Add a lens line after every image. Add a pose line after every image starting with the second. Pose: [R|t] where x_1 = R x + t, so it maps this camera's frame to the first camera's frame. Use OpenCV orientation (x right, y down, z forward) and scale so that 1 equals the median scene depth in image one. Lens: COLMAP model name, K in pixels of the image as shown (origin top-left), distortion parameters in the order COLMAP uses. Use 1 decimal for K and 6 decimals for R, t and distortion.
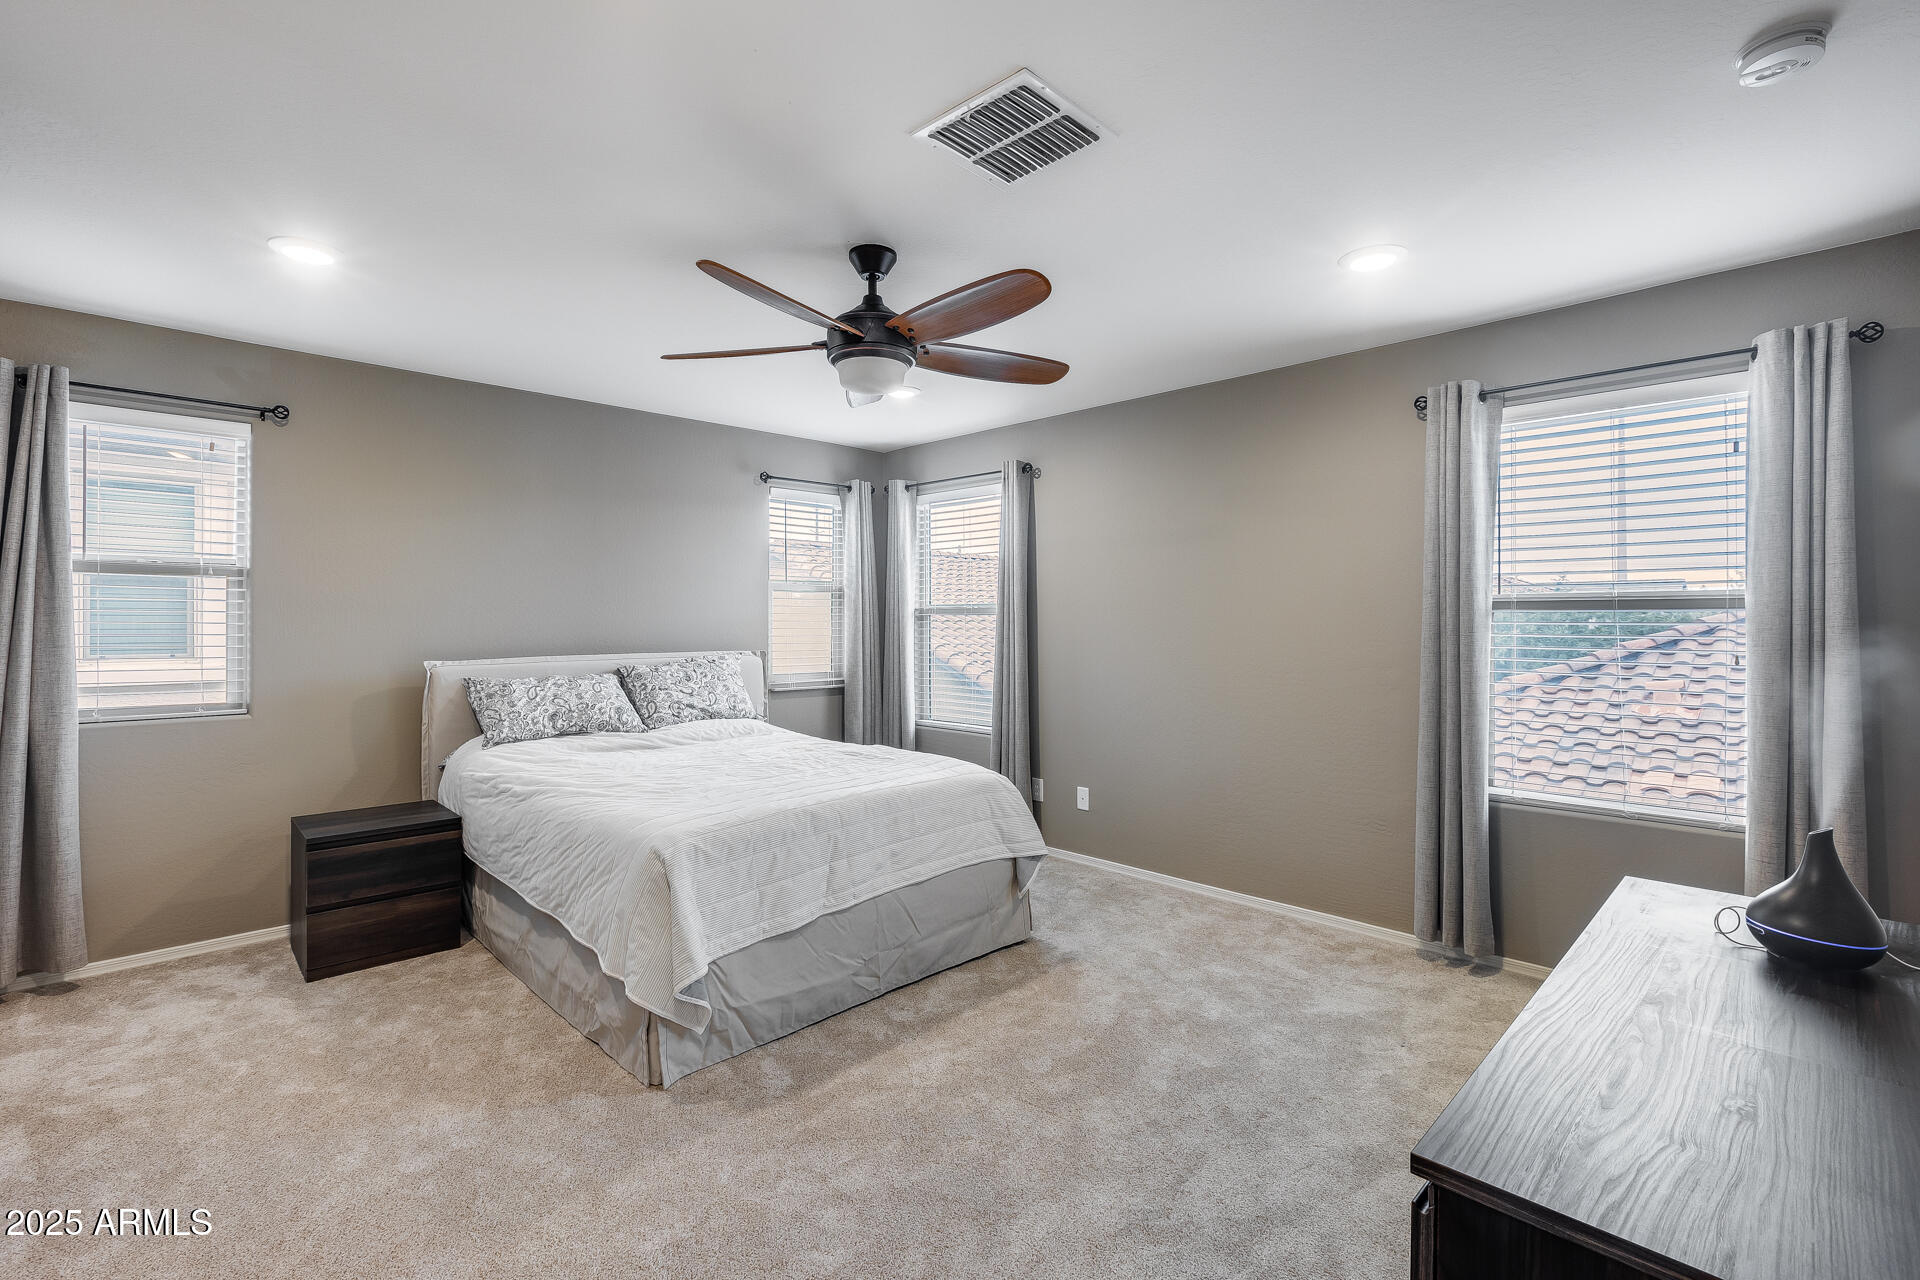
lens RADIAL K [[865.6, 0, 960.0], [0, 865.6, 640.0], [0, 0, 1]] dist [-0.003866, -0.000696]
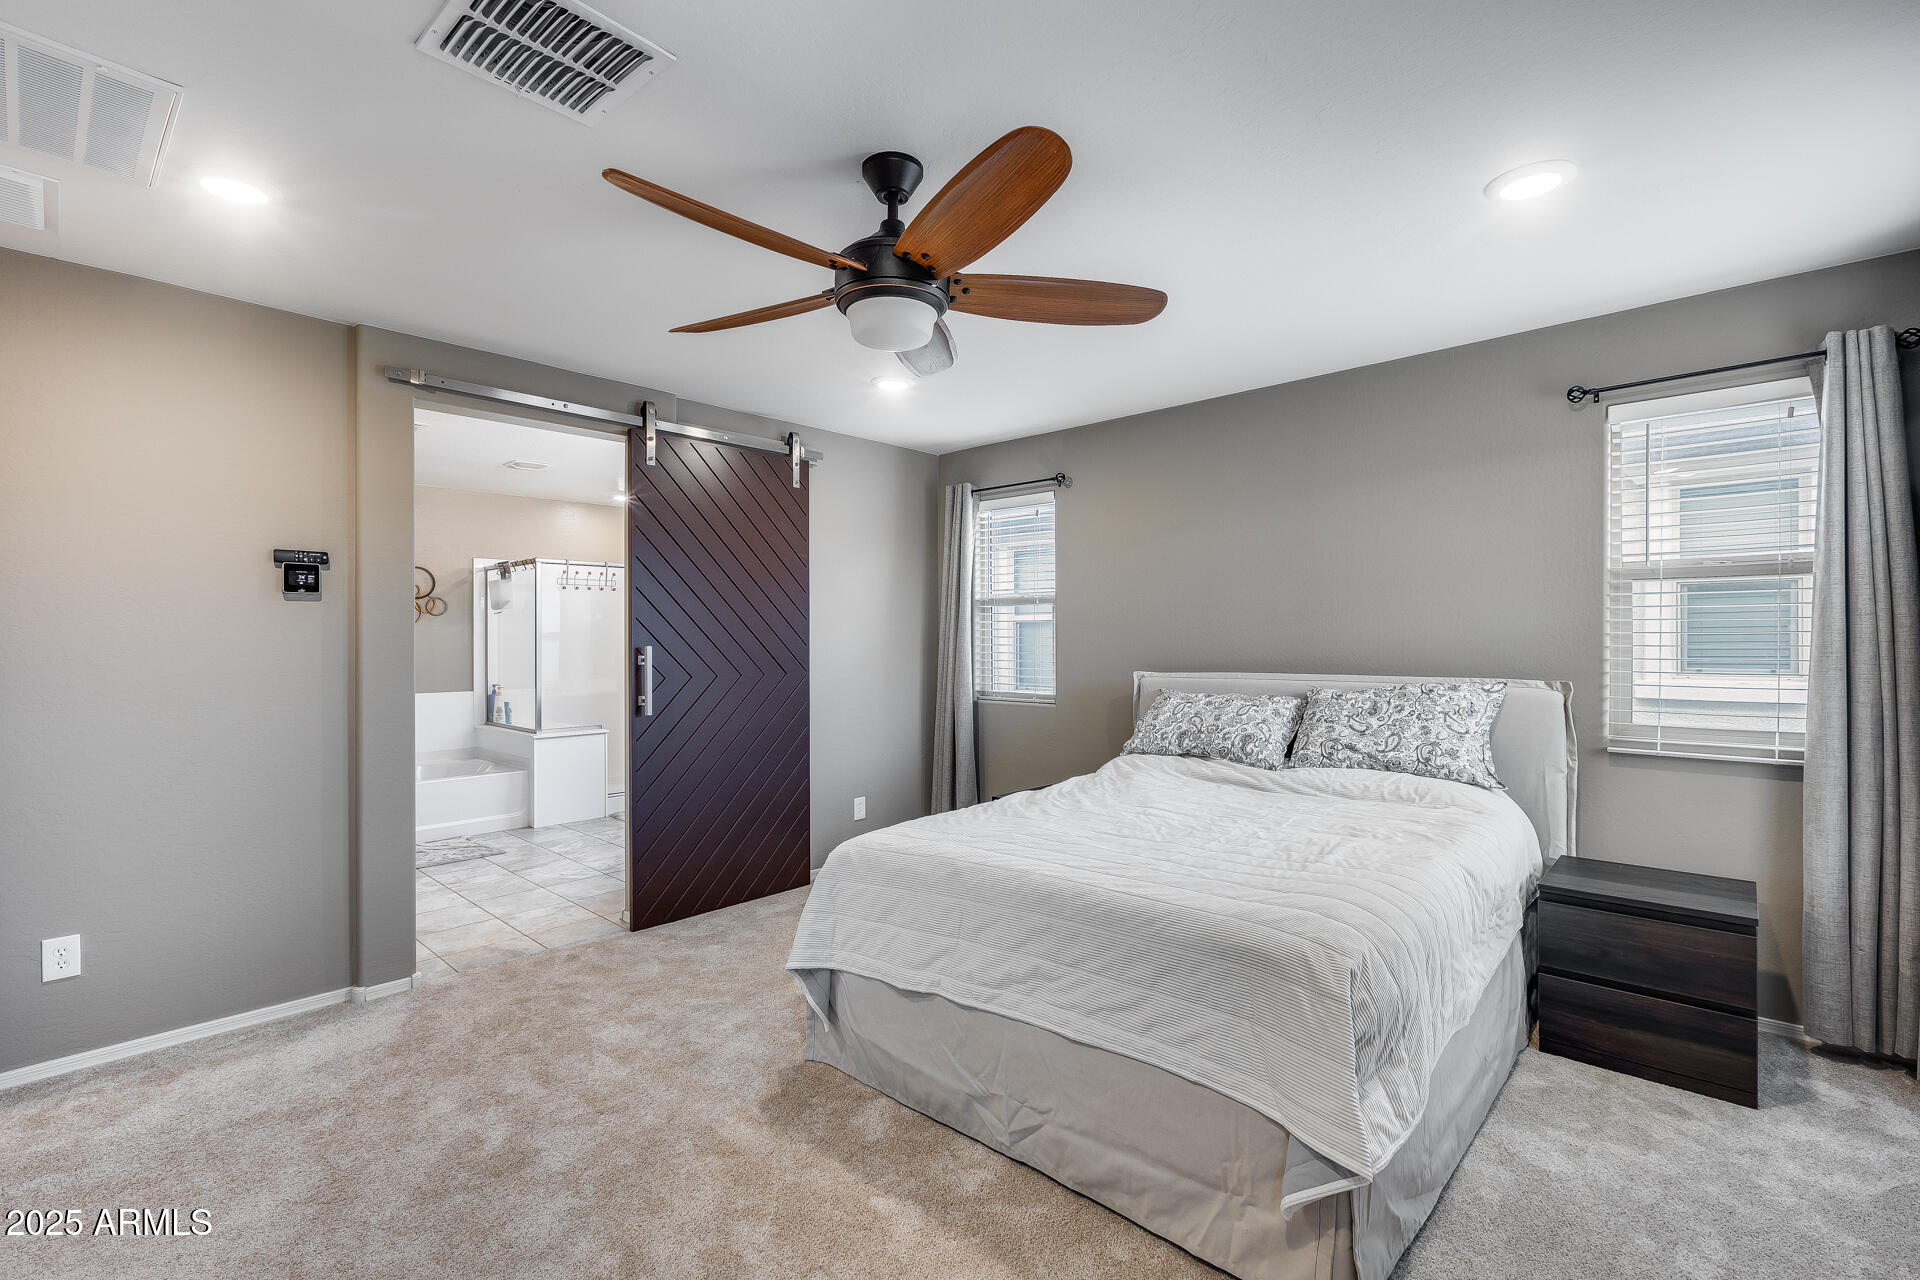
lens RADIAL K [[856.1, 0, 965.3], [0, 856.1, 662.5], [0, 0, 1]] dist [-0.004496, -0.000472]
pose [[0.050505, 0.017046, -0.998578, 0.433420], [-0.026474, 0.999526, 0.015723, 0.000736], [0.998373, 0.025642, 0.050932, 0.678788]]
